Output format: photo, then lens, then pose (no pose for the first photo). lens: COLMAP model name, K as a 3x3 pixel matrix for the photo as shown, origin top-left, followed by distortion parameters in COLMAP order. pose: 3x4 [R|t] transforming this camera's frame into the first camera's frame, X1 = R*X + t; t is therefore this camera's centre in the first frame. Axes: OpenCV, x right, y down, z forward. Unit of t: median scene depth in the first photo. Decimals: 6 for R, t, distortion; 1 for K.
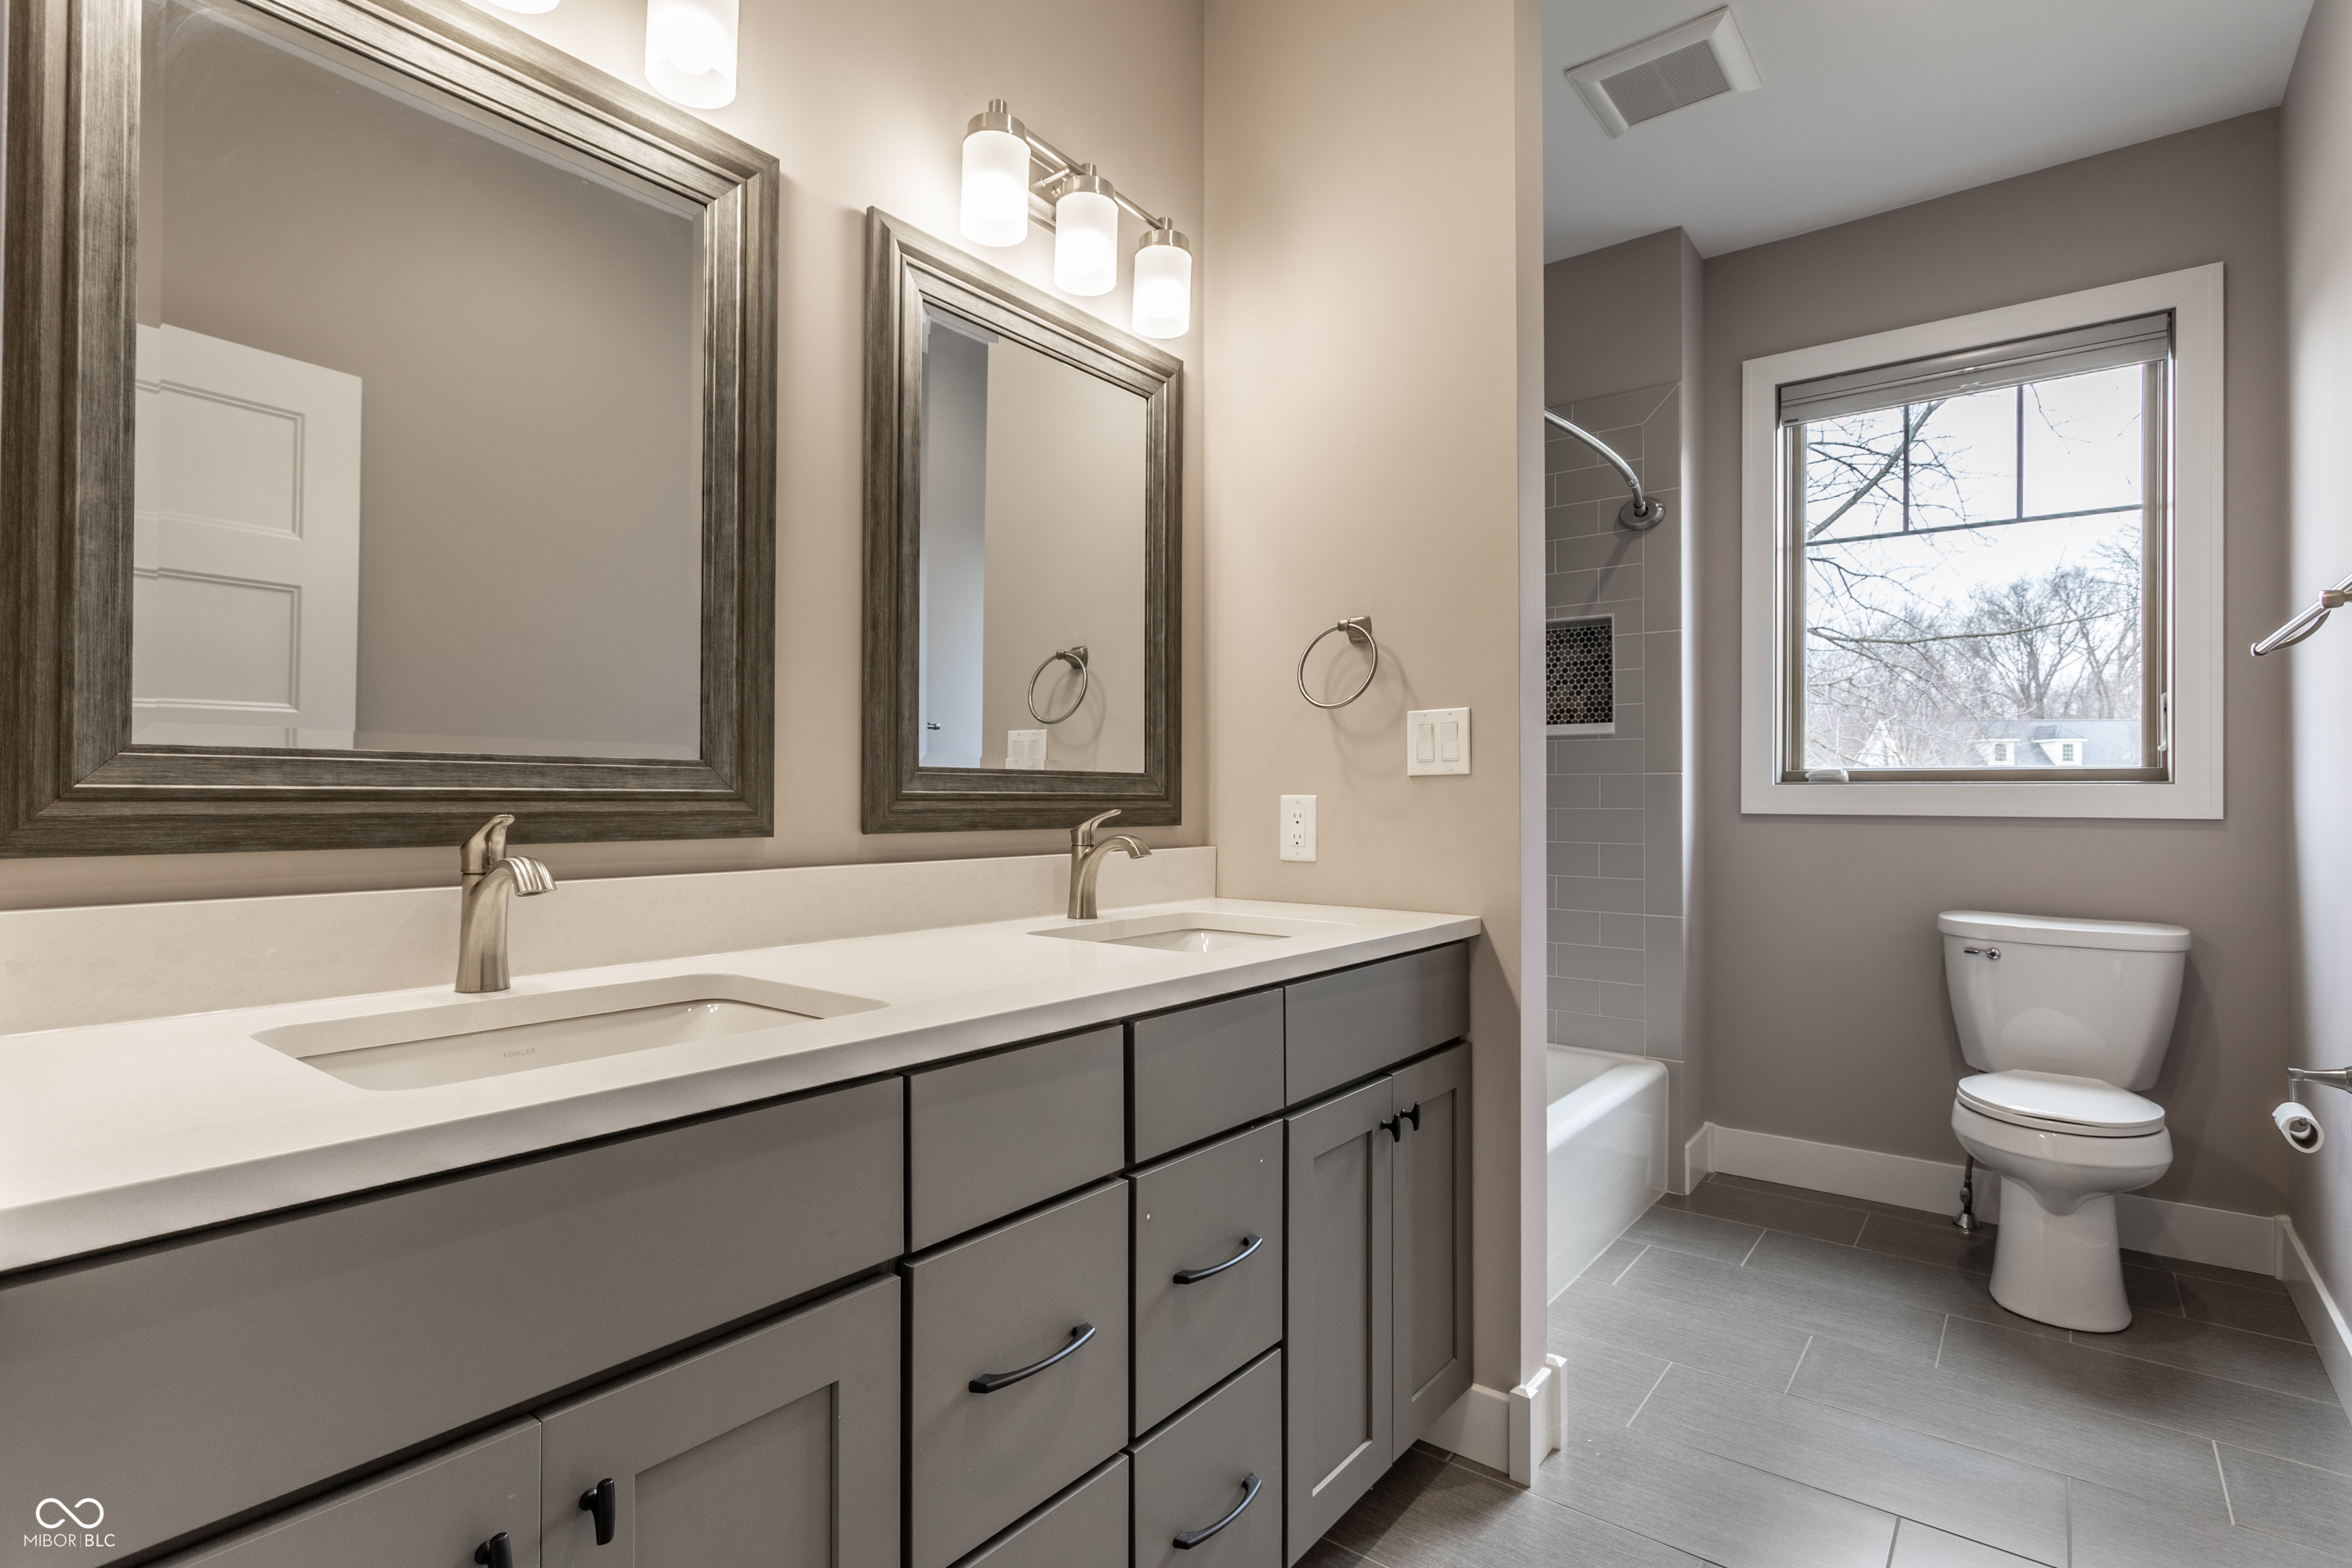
lens RADIAL K [[1117.9, 0, 1171.7], [0, 1117.9, 784.4], [0, 0, 1]] dist [0.006036, -0.000936]
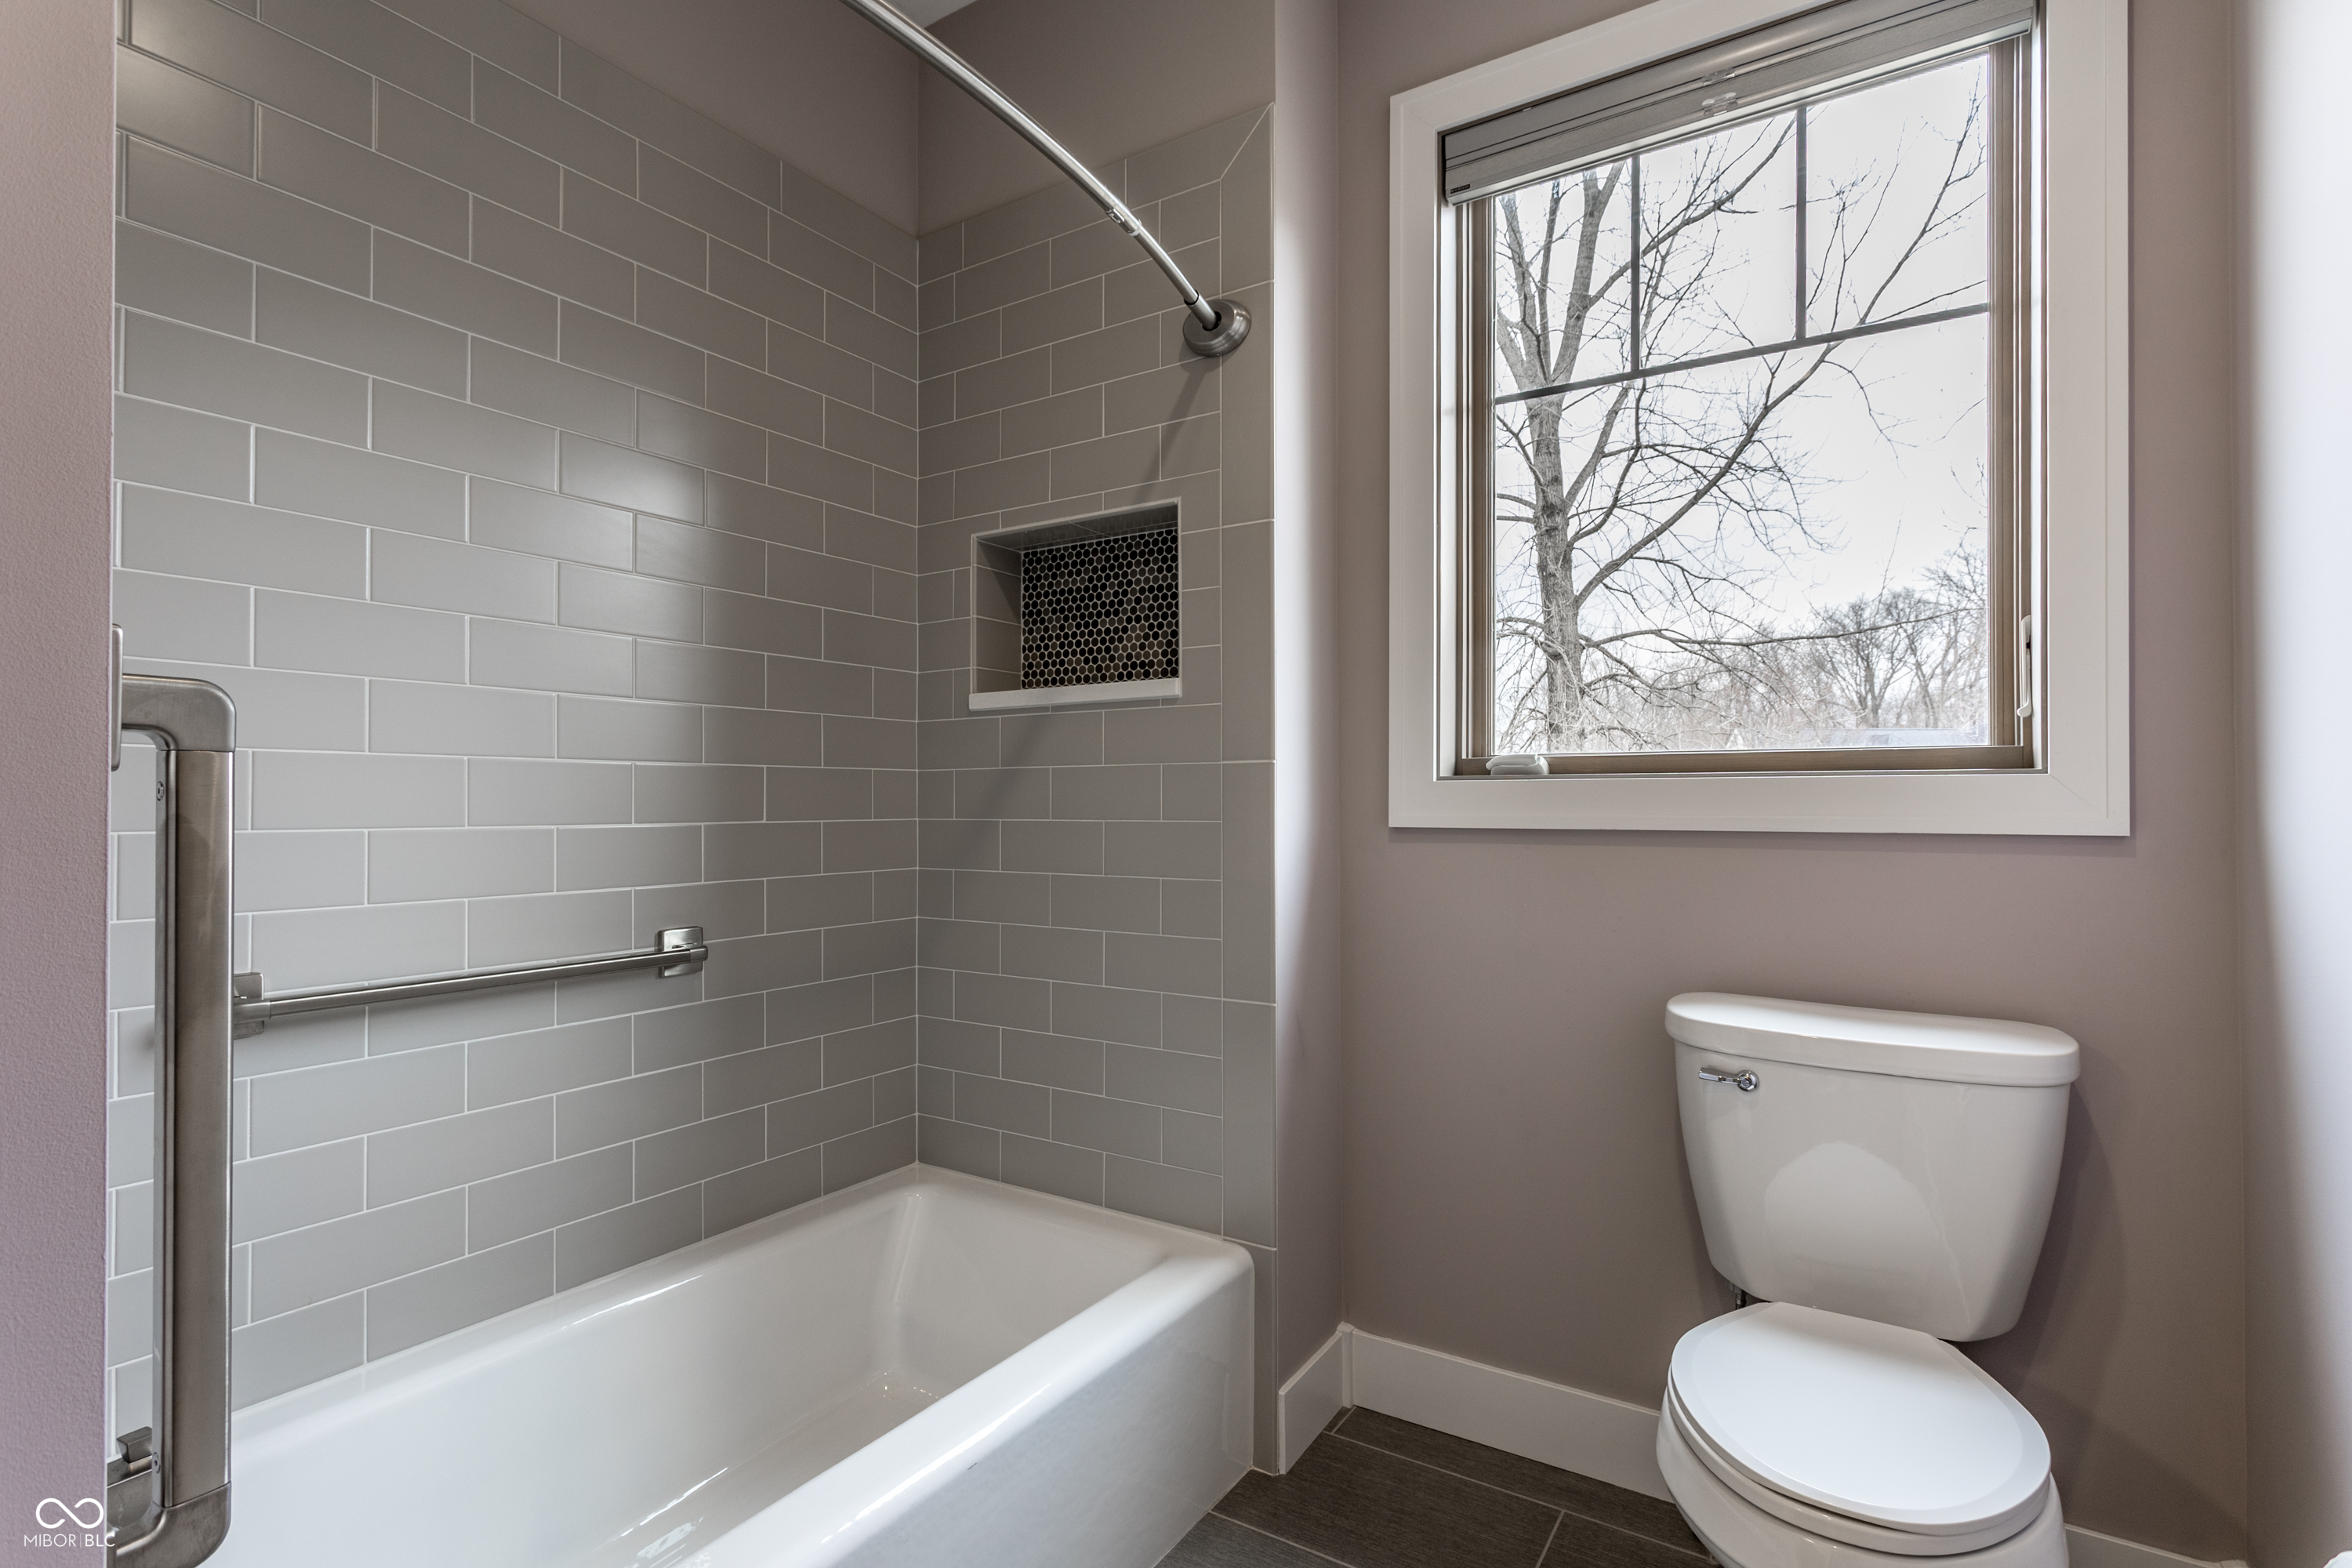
lens RADIAL K [[1117.9, 0, 1180.0], [0, 1117.9, 791.3], [0, 0, 1]] dist [0.006036, -0.000936]
pose [[0.994660, -0.003745, 0.103141, 0.336157], [0.003762, 0.999993, 0.000030, 0.005774], [-0.103141, 0.000358, 0.994667, 0.405057]]
